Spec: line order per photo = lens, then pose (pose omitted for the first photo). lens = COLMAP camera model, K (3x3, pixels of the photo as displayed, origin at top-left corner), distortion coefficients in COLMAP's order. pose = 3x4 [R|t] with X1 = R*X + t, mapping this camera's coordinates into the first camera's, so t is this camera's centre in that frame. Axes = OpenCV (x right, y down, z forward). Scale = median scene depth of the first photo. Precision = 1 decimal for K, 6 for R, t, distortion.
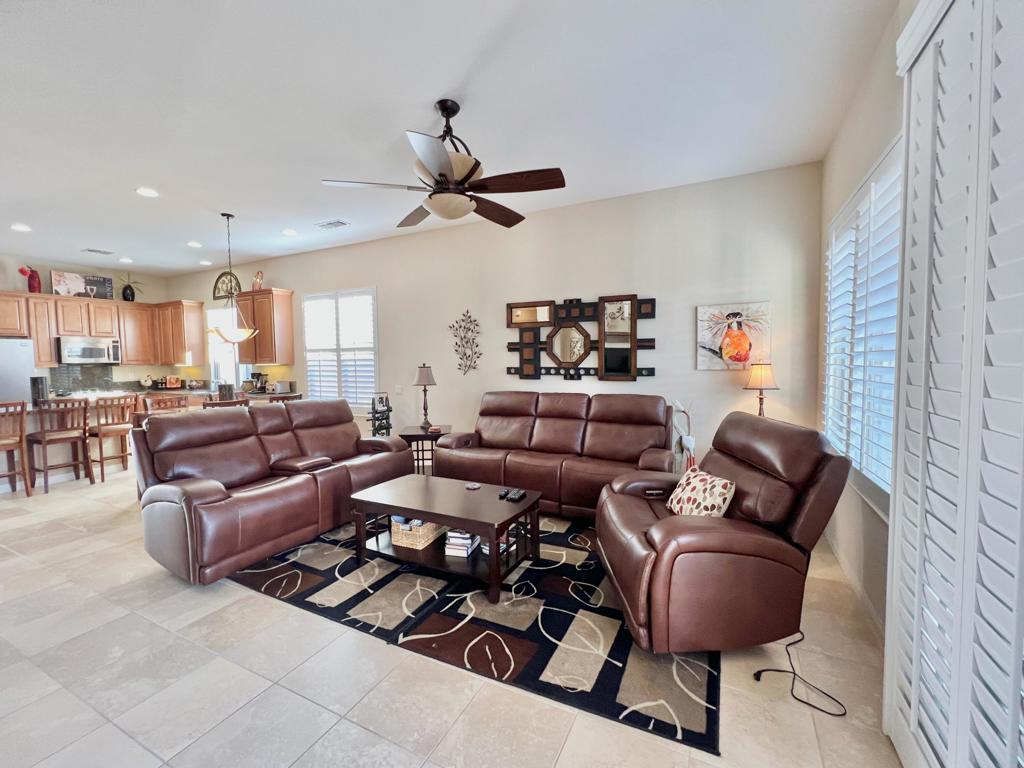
lens RADIAL K [[417.3, 0, 510.7], [0, 417.3, 384.9], [0, 0, 1]] dist [-0.008682, 0.000715]
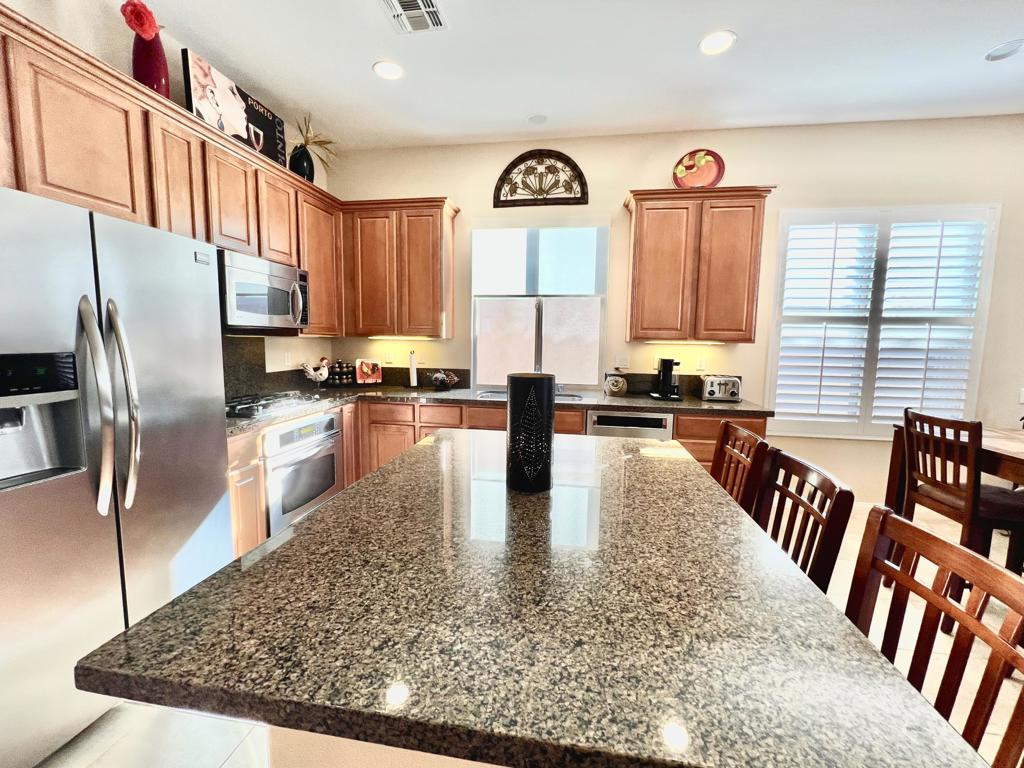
lens RADIAL K [[417.3, 0, 511.9], [0, 417.3, 380.9], [0, 0, 1]] dist [-0.008682, 0.000715]
pose [[0.953527, -0.005831, 0.301252, -0.872683], [-0.008107, 0.998954, 0.044996, -0.021238], [-0.301200, -0.045347, 0.952482, 0.531857]]
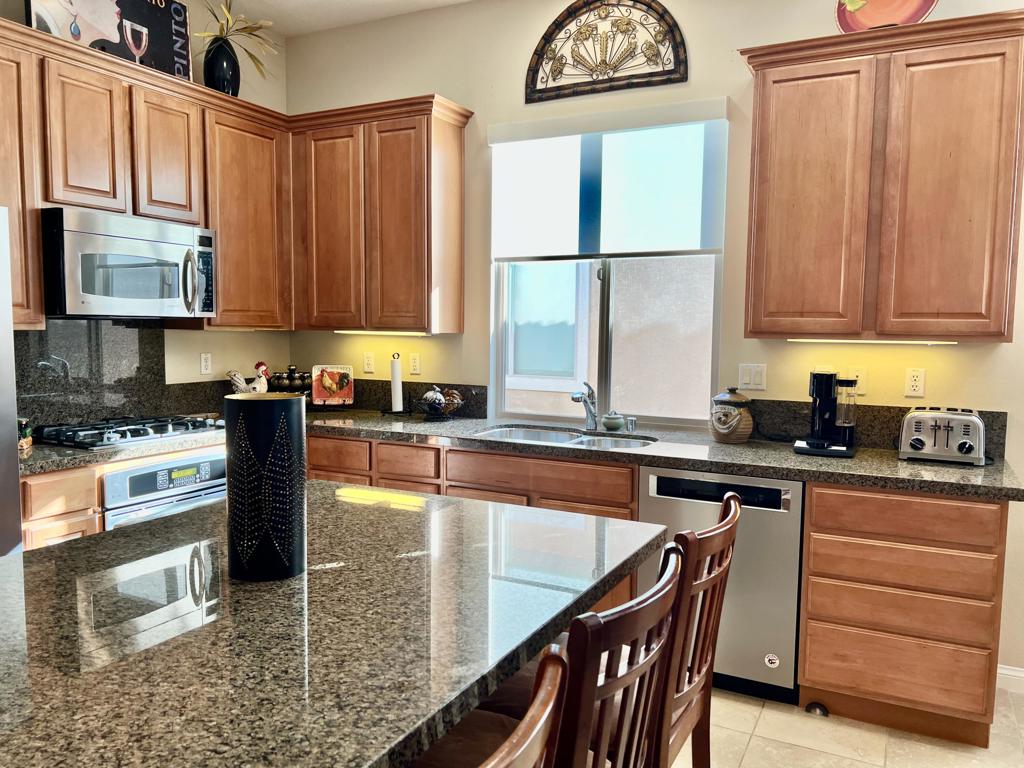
lens RADIAL K [[769.1, 0, 514.8], [0, 769.1, 387.9], [0, 0, 1]] dist [0.022455, -0.015689]
pose [[0.999704, 0.023102, -0.007627, -0.738188], [-0.022903, 0.999417, 0.025310, -0.024864], [0.008208, -0.025128, 0.999651, 0.489784]]
